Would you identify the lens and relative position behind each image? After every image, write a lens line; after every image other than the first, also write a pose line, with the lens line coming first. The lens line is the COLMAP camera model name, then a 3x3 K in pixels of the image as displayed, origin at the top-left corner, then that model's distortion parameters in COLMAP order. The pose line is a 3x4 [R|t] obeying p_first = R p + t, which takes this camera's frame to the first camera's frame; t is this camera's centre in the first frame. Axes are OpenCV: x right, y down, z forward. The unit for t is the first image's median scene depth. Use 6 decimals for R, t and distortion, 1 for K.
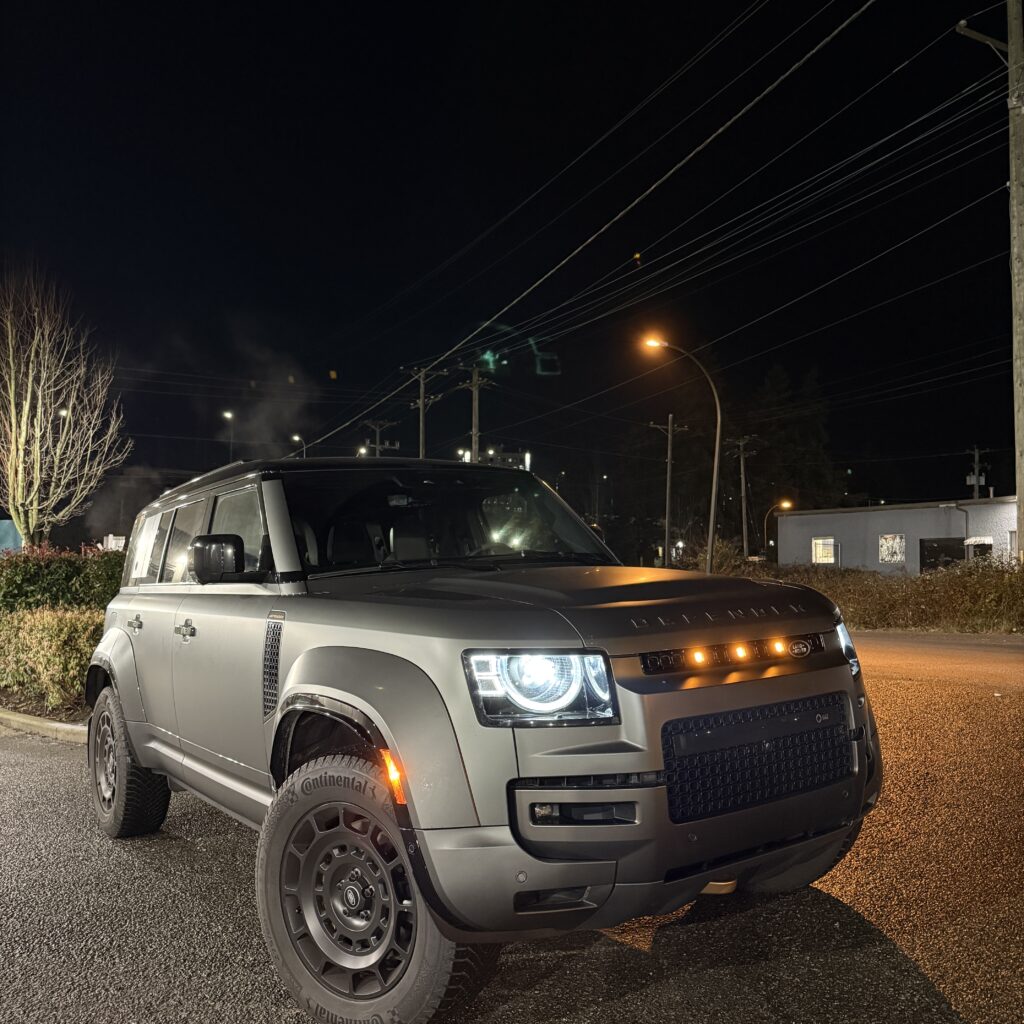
lens RADIAL K [[948.7, 0, 516.8], [0, 948.7, 516.9], [0, 0, 1]] dist [0.130322, -0.212848]
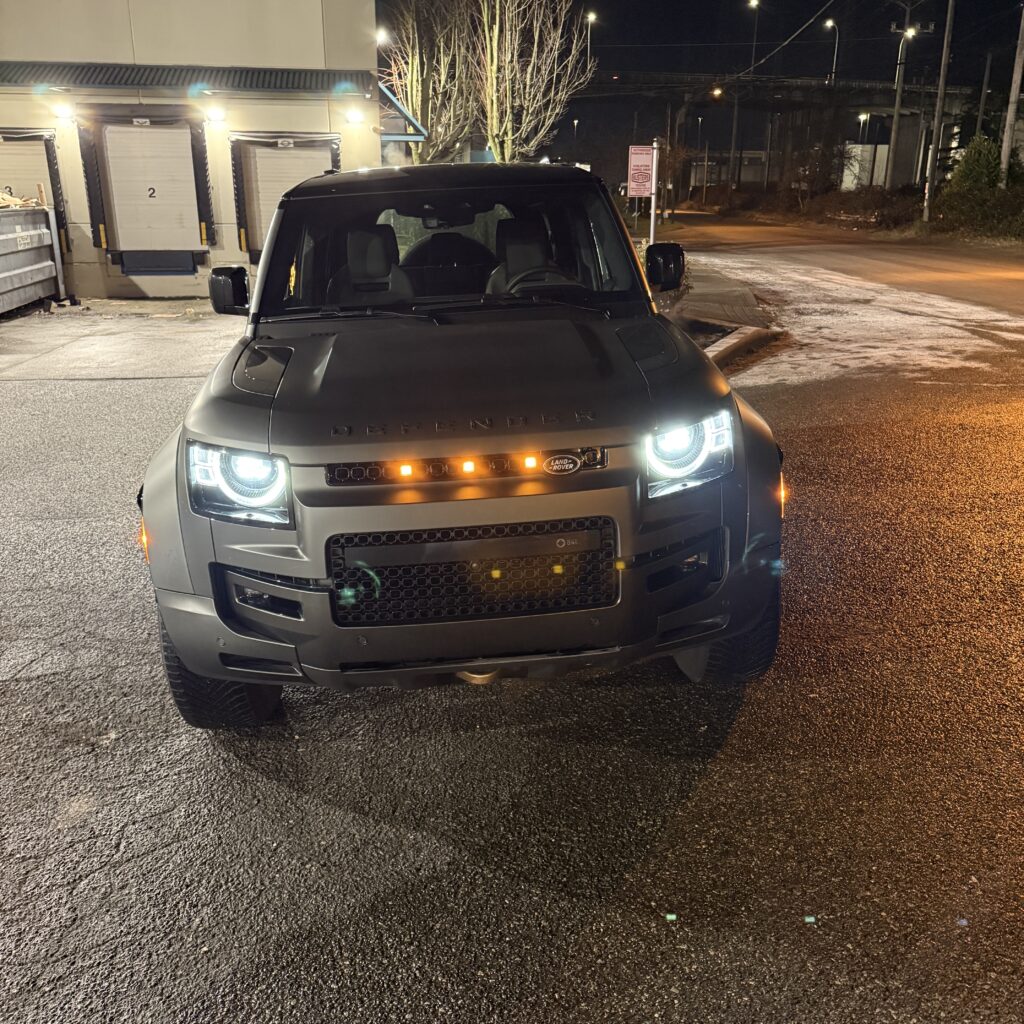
lens RADIAL K [[948.7, 0, 516.8], [0, 948.7, 516.9], [0, 0, 1]] dist [0.130322, -0.212848]
pose [[0.855726, 0.163397, -0.490953, 0.548787], [0.037983, 0.926434, 0.374537, -0.117298], [0.516033, -0.339149, 0.786567, 0.212588]]
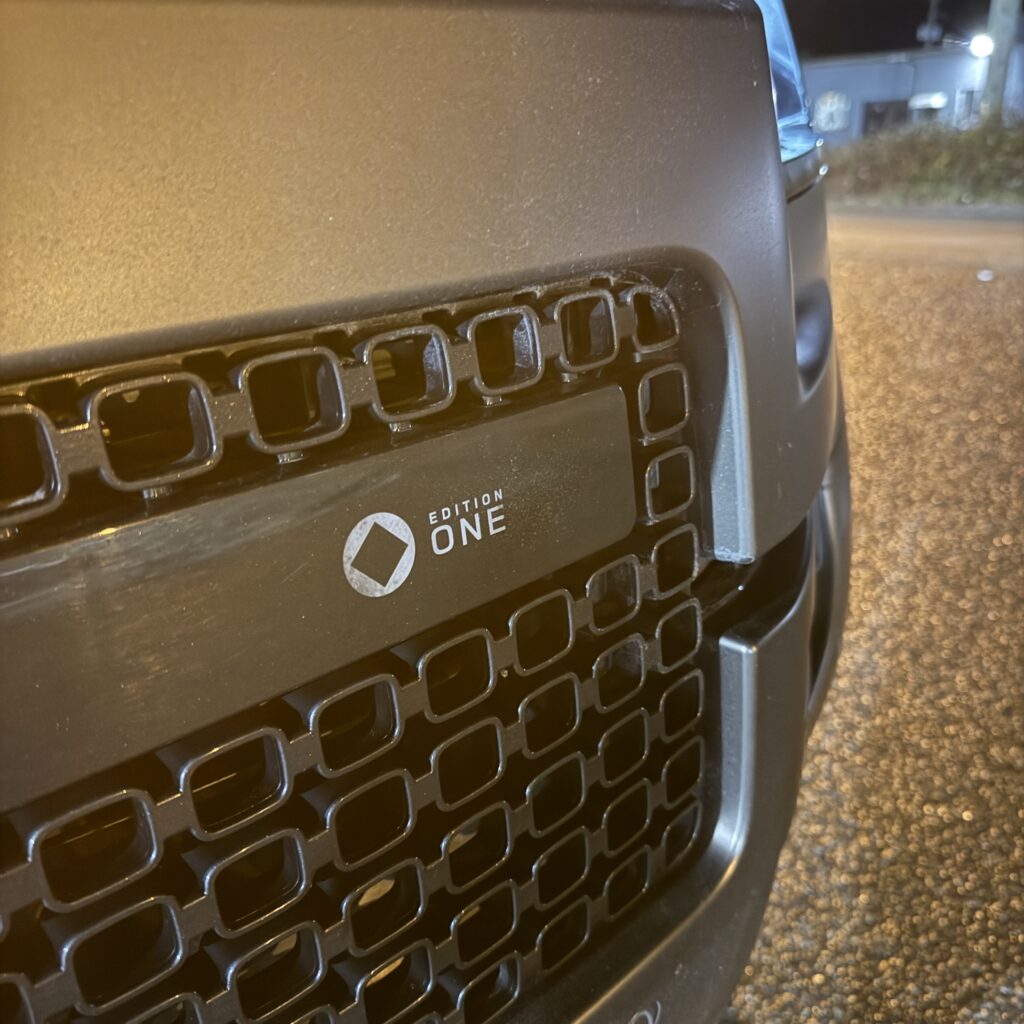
lens RADIAL K [[1015.8, 0, 509.8], [0, 1015.8, 473.1], [0, 0, 1]] dist [-0.000694, -0.015454]
pose [[0.996482, -0.025744, 0.079749, 0.243282], [-0.004614, 0.933348, 0.358944, 0.126895], [-0.083674, -0.358049, 0.929946, 0.695009]]
